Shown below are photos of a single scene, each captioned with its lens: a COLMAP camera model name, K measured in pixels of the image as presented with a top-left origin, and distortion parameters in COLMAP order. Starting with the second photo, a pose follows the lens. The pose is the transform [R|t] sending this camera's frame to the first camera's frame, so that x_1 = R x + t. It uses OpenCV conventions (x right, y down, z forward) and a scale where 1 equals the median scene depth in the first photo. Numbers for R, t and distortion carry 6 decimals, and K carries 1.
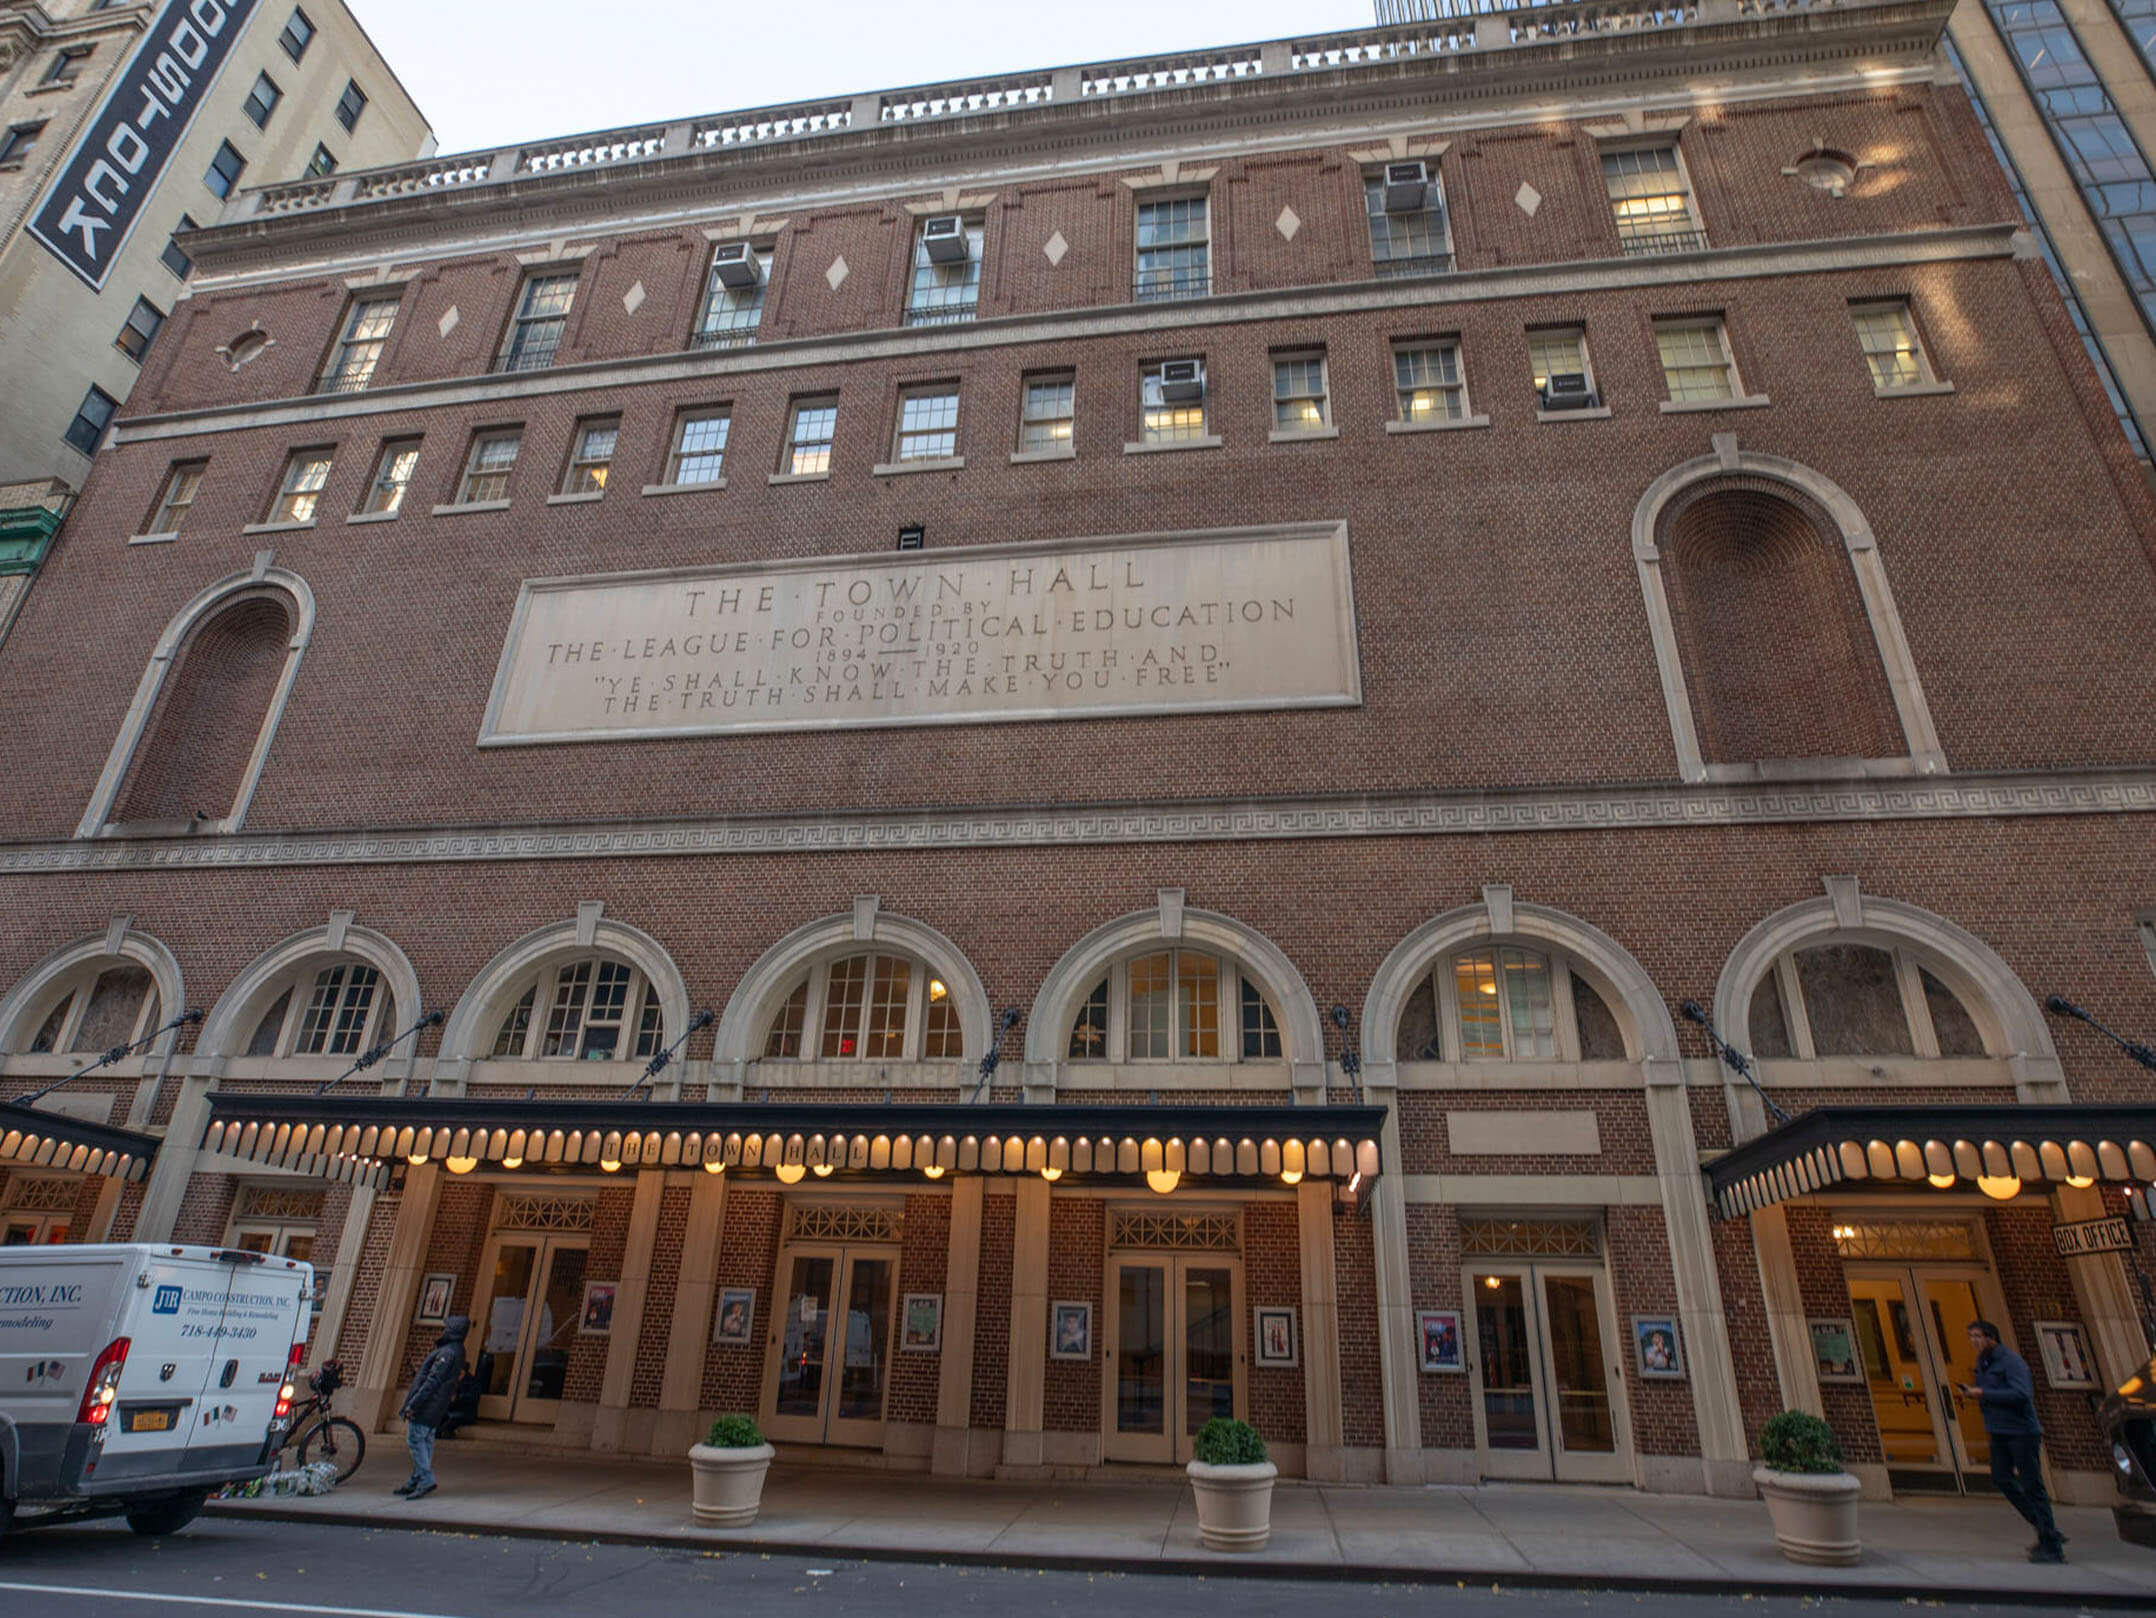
lens RADIAL K [[1155.5, 0, 1082.1], [0, 1155.5, 803.5], [0, 0, 1]] dist [-0.023868, 0.002734]
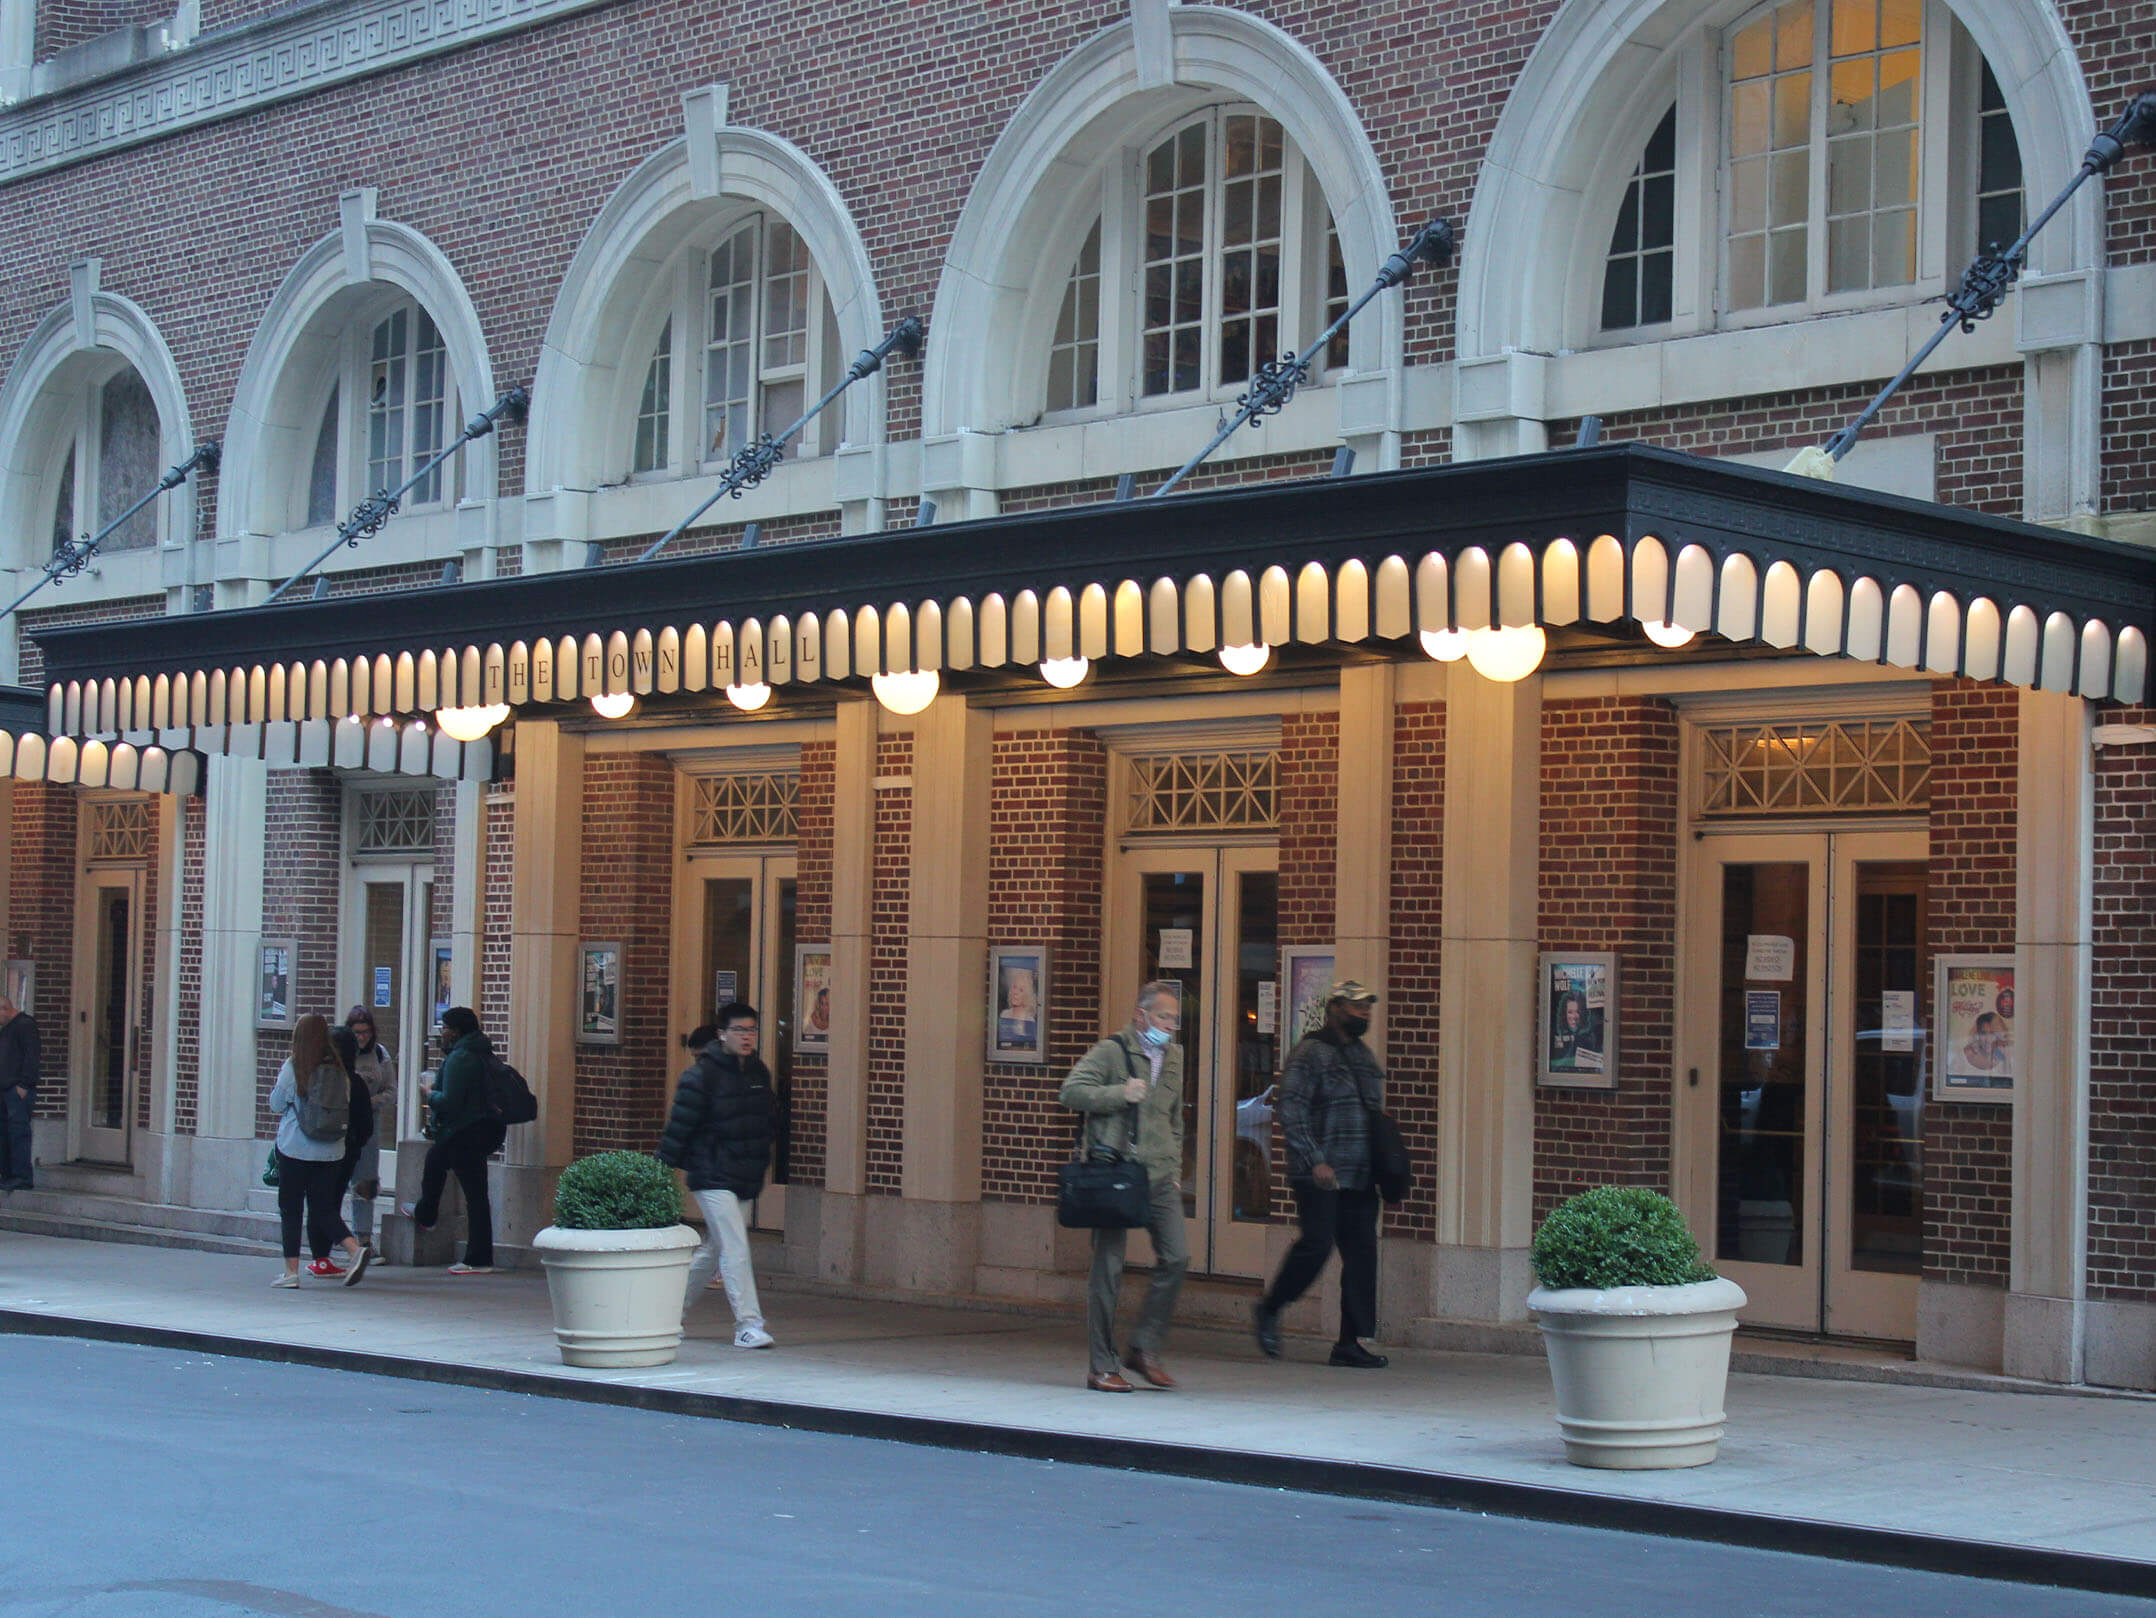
lens RADIAL K [[4462.6, 0, 1078.0], [0, 4462.6, 809.0], [0, 0, 1]] dist [-0.041807, 0.476953]
pose [[0.735458, -0.049043, -0.675793, 0.703417], [0.285174, 0.927143, 0.243068, -0.023566], [0.614636, -0.371485, 0.695860, -0.112380]]
